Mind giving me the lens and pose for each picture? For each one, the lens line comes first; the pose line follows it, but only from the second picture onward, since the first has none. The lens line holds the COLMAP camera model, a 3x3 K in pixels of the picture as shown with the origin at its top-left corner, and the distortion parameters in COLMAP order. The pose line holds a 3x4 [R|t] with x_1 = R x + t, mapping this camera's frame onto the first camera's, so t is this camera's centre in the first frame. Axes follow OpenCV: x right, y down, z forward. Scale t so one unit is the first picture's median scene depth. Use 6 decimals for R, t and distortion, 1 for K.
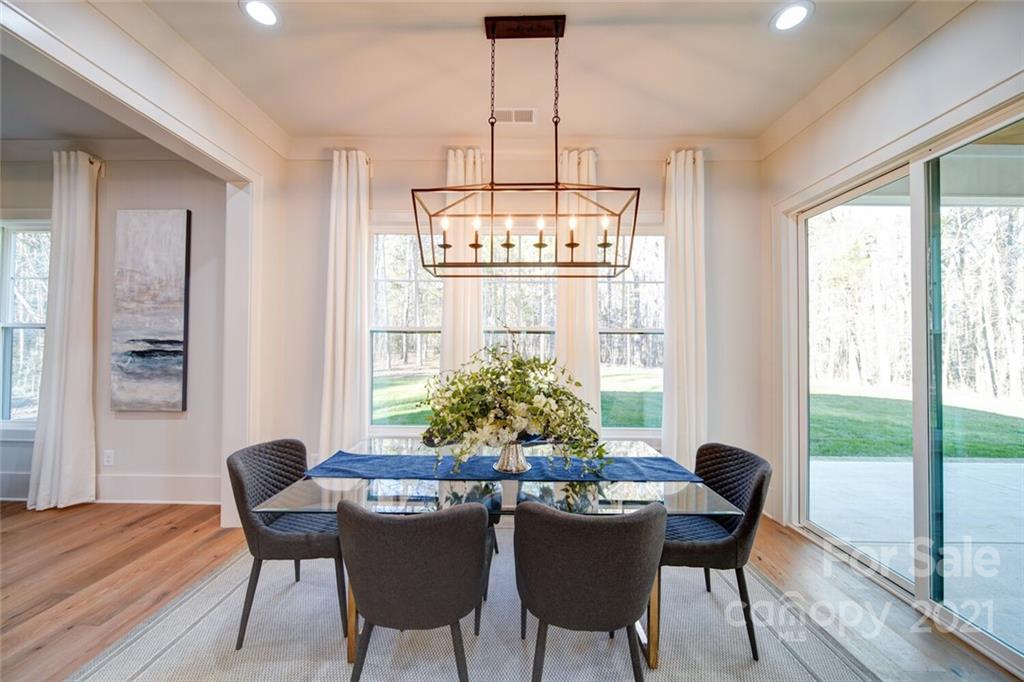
lens RADIAL K [[359.9, 0, 513.5], [0, 359.9, 341.7], [0, 0, 1]] dist [-0.002139, -0.000285]
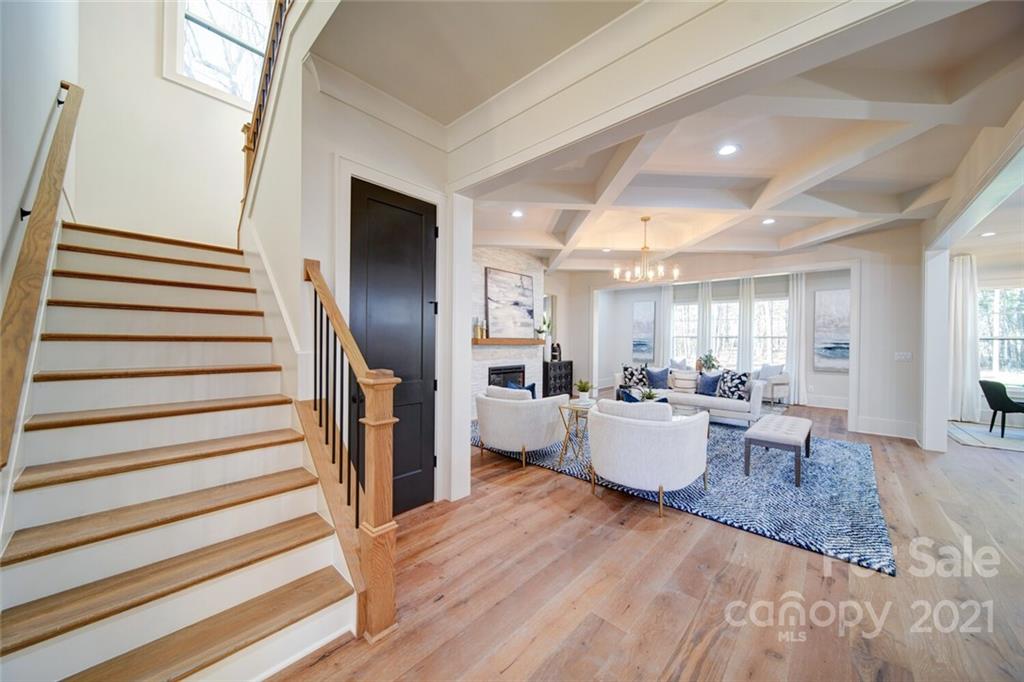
lens RADIAL K [[359.9, 0, 513.5], [0, 359.9, 341.7], [0, 0, 1]] dist [-0.002139, -0.000285]
pose [[0.752380, 0.003731, -0.658719, -1.070979], [-0.001396, 0.999991, 0.004070, -0.020445], [0.658728, -0.002143, 0.752378, -2.374232]]
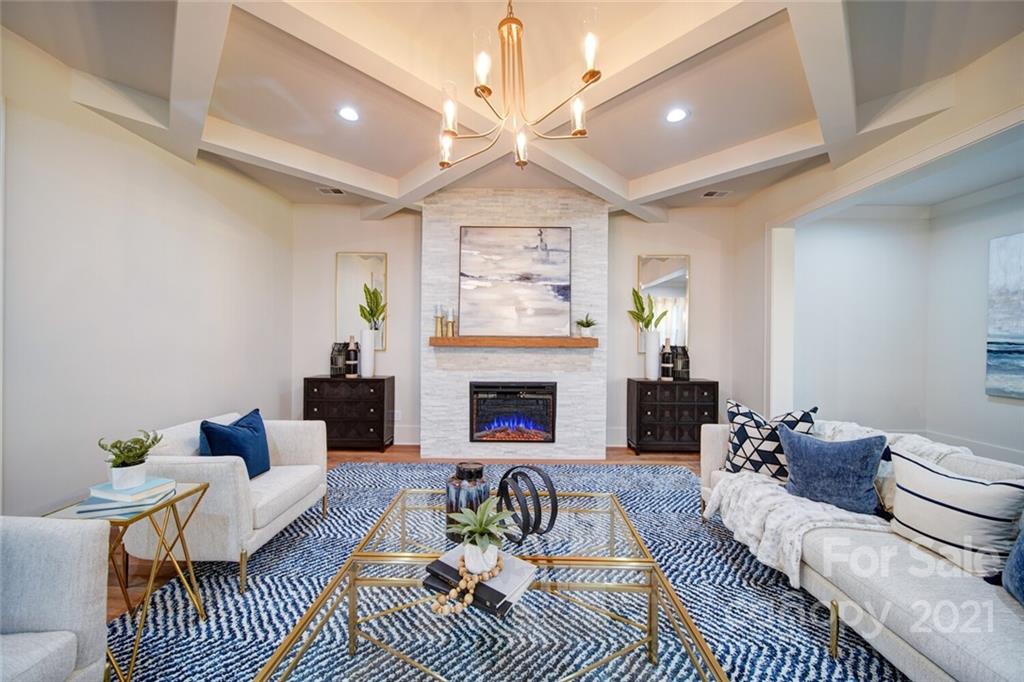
lens RADIAL K [[359.9, 0, 513.5], [0, 359.9, 341.7], [0, 0, 1]] dist [-0.002139, -0.000285]
pose [[0.015146, 0.000769, -0.999885, -1.209767], [-0.000803, 0.999999, 0.000757, -0.012985], [0.999885, 0.000791, 0.015147, -0.707193]]
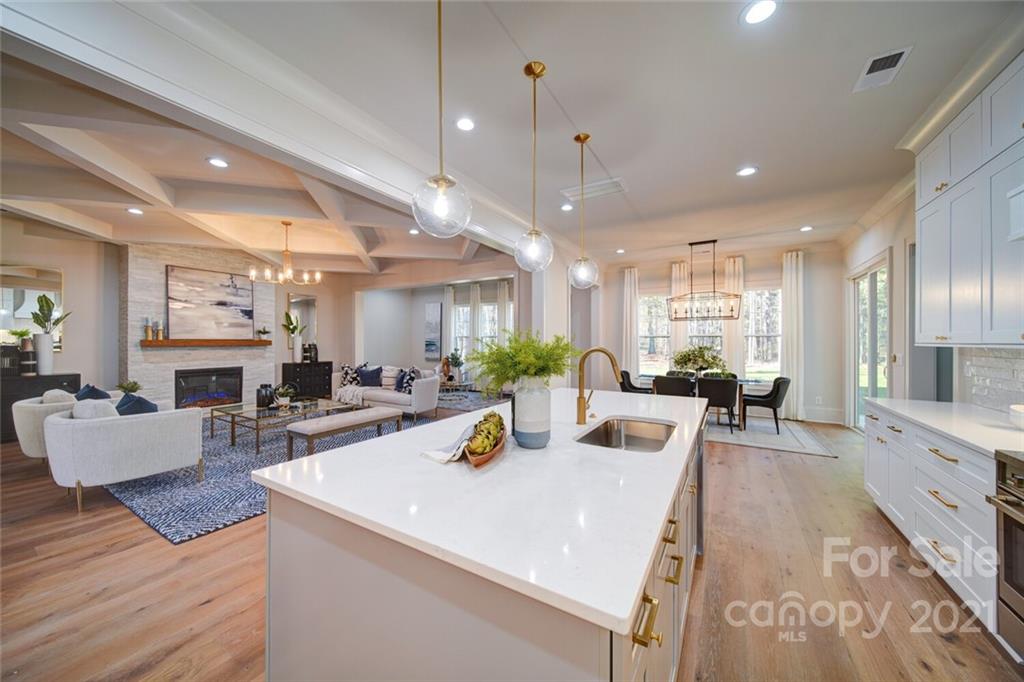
lens RADIAL K [[359.9, 0, 513.5], [0, 359.9, 341.7], [0, 0, 1]] dist [-0.002139, -0.000285]
pose [[0.867706, -0.003776, -0.497063, 0.100989], [0.006740, 0.999969, 0.004171, -0.015120], [0.497032, -0.006969, 0.867704, -1.673343]]
